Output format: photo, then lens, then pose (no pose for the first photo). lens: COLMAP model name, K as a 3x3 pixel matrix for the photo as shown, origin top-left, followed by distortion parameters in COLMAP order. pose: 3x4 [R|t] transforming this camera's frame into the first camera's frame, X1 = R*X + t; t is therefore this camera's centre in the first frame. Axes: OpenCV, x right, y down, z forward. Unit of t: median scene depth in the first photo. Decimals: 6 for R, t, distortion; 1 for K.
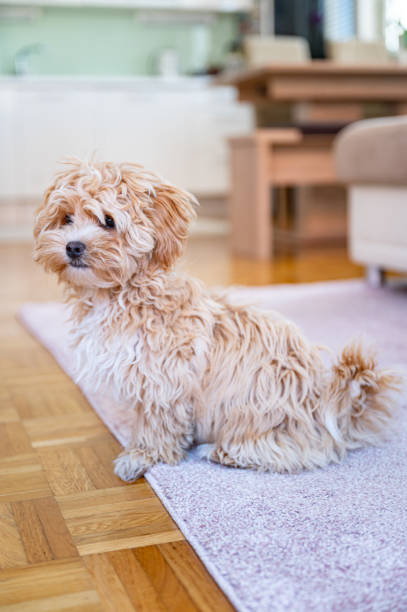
lens RADIAL K [[879.4, 0, 203.5], [0, 879.4, 306.0], [0, 0, 1]] dist [-0.009434, -0.018196]
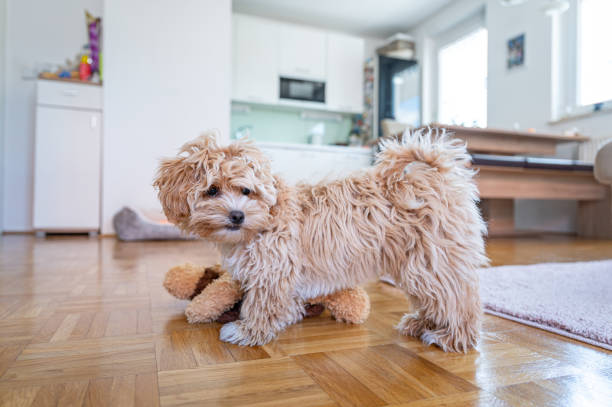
lens RADIAL K [[407.1, 0, 306.0], [0, 407.1, 203.5], [0, 0, 1]] dist [0.000266, 0.001053]
pose [[0.995916, 0.036852, 0.082427, -0.703092], [-0.023267, 0.986831, -0.160071, -0.016275], [-0.087240, 0.157499, 0.983658, 0.964594]]
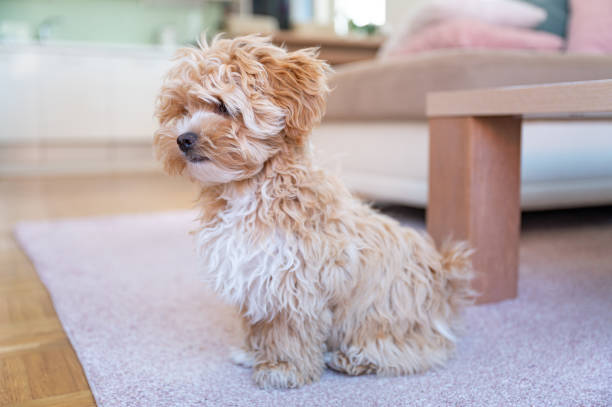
lens RADIAL K [[663.3, 0, 308.3], [0, 663.3, 202.1], [0, 0, 1]] dist [-0.002303, -0.009543]
pose [[0.987801, -0.001775, 0.155714, 0.060181], [0.008908, 0.998942, -0.045118, 0.029537], [-0.155469, 0.045955, 0.986771, 0.231262]]
